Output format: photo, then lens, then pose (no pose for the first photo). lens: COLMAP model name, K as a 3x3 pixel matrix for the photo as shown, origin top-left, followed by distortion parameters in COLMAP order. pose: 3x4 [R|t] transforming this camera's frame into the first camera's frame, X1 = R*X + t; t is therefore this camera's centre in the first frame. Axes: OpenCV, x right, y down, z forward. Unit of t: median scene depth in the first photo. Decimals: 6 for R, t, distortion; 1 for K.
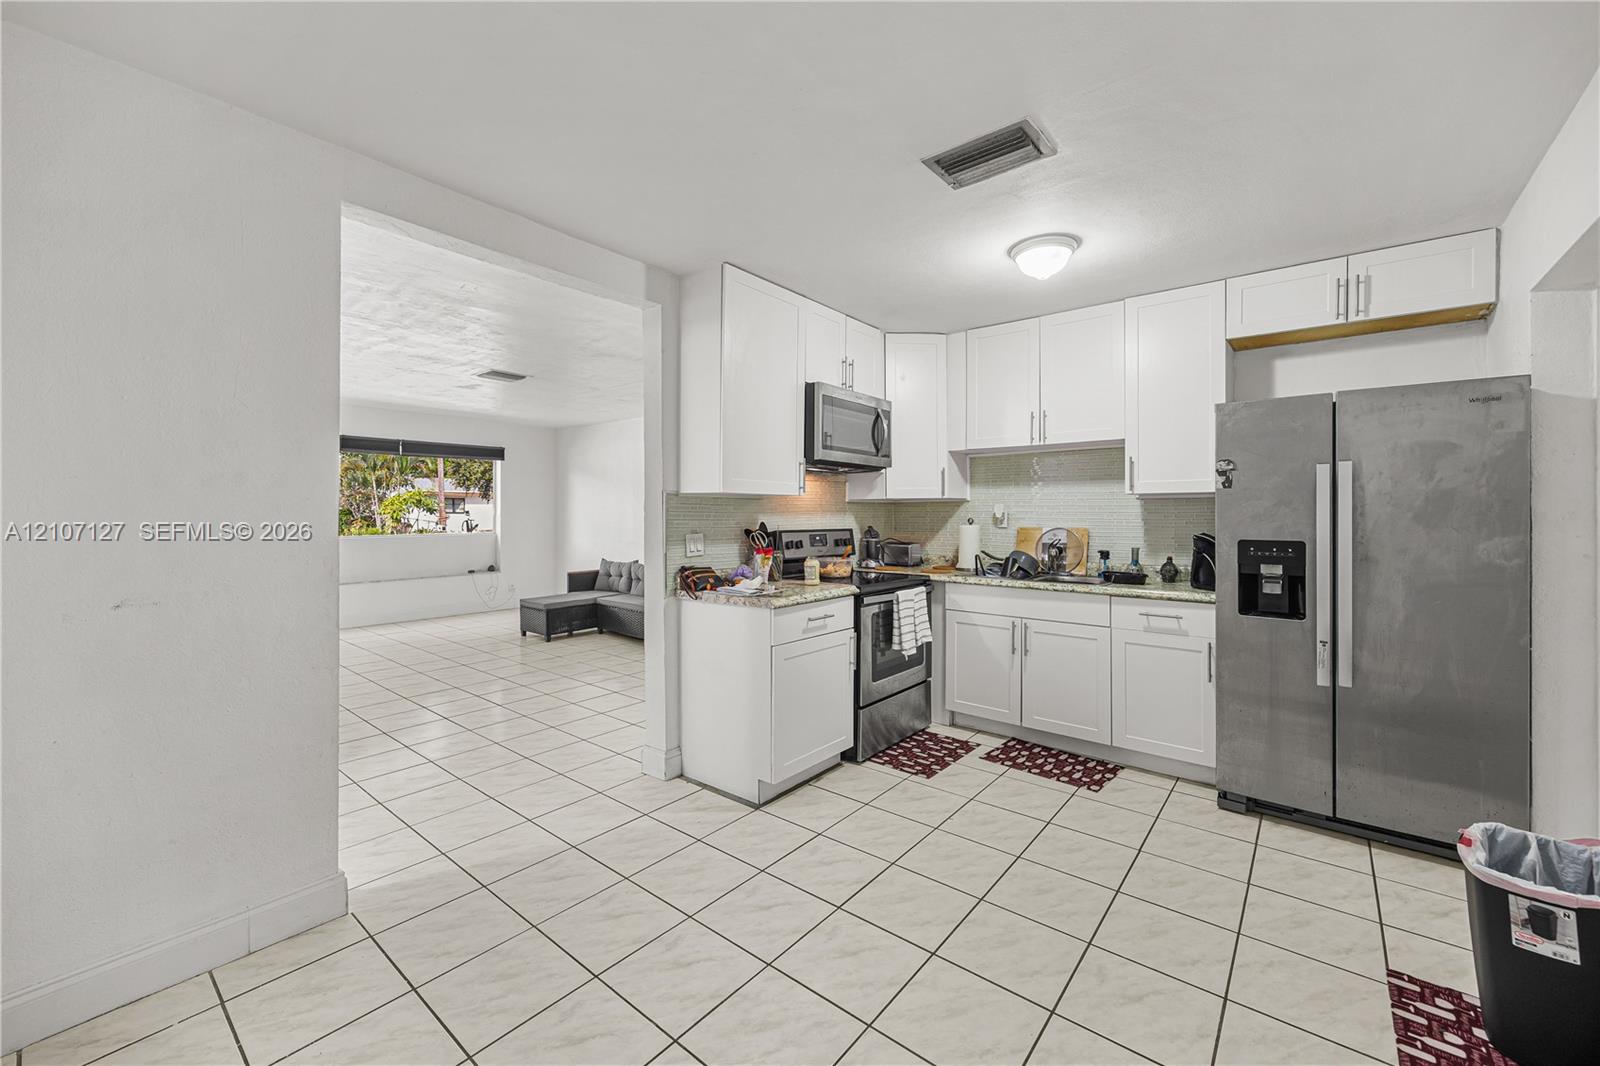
lens RADIAL K [[636.3, 0, 785.1], [0, 636.3, 507.3], [0, 0, 1]] dist [0.003624, 0.000331]
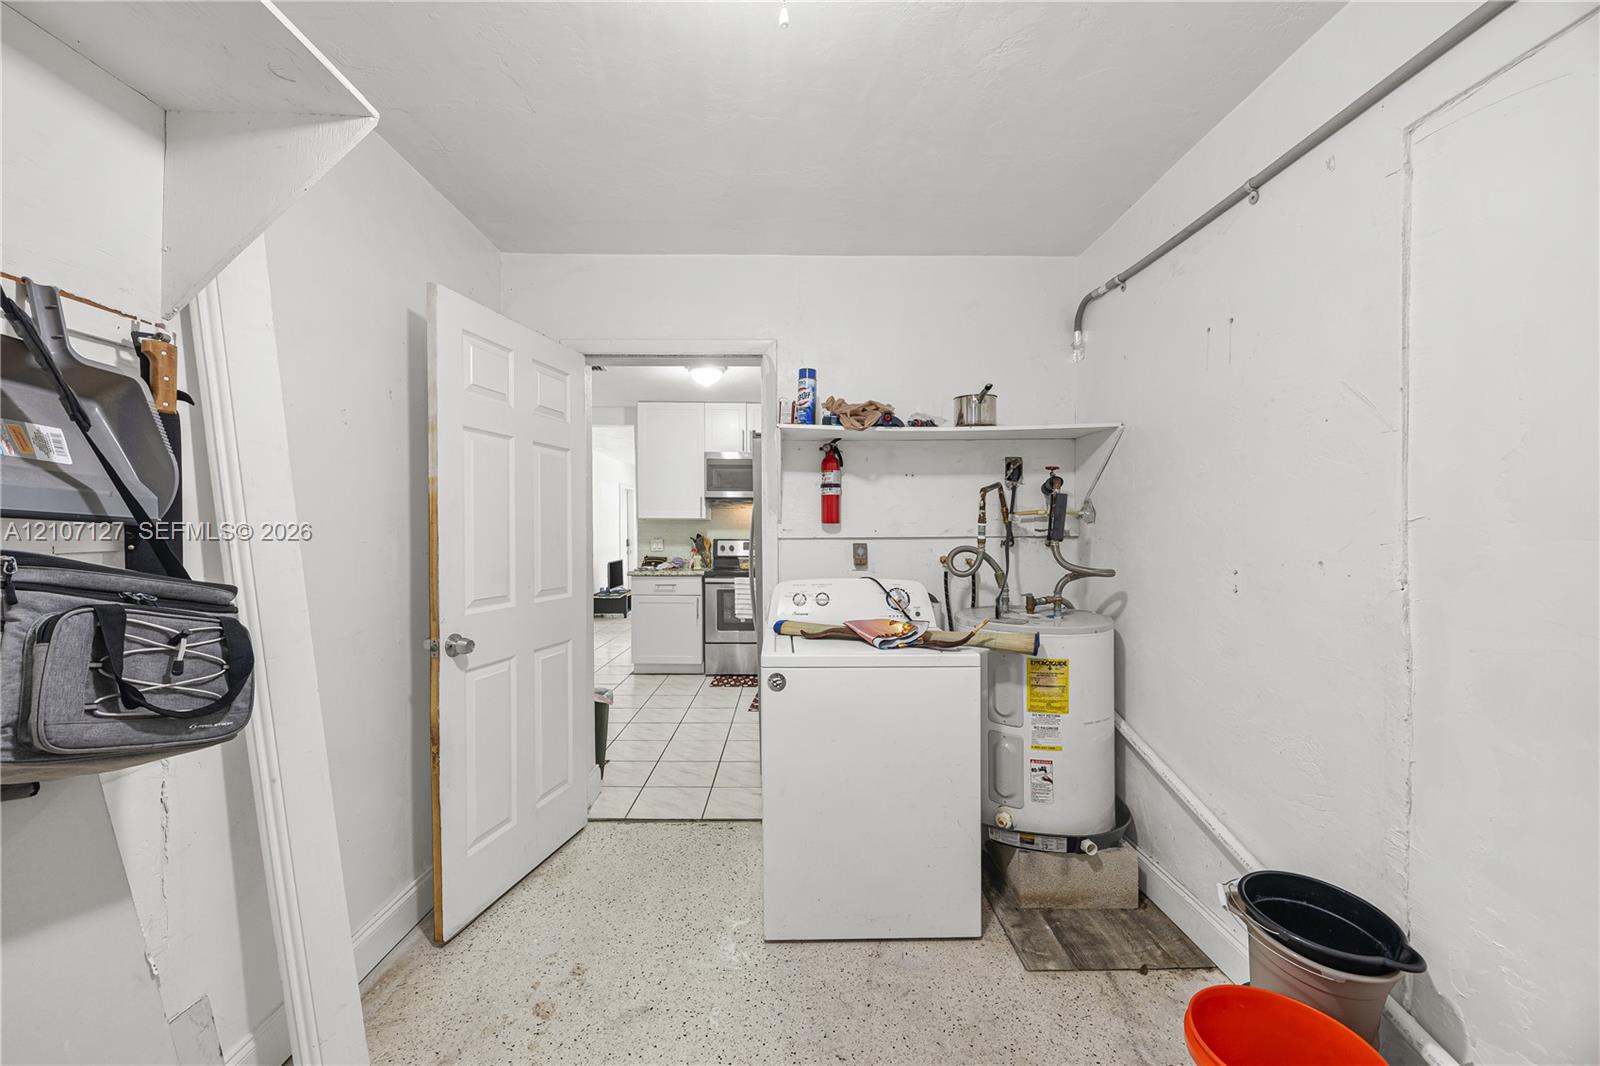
lens RADIAL K [[636.3, 0, 797.9], [0, 636.3, 525.5], [0, 0, 1]] dist [0.003624, 0.000331]
pose [[0.651298, 0.004569, -0.758808, 2.083191], [0.005354, 0.999929, 0.010616, -0.023404], [0.758803, -0.010977, 0.651228, 0.108494]]
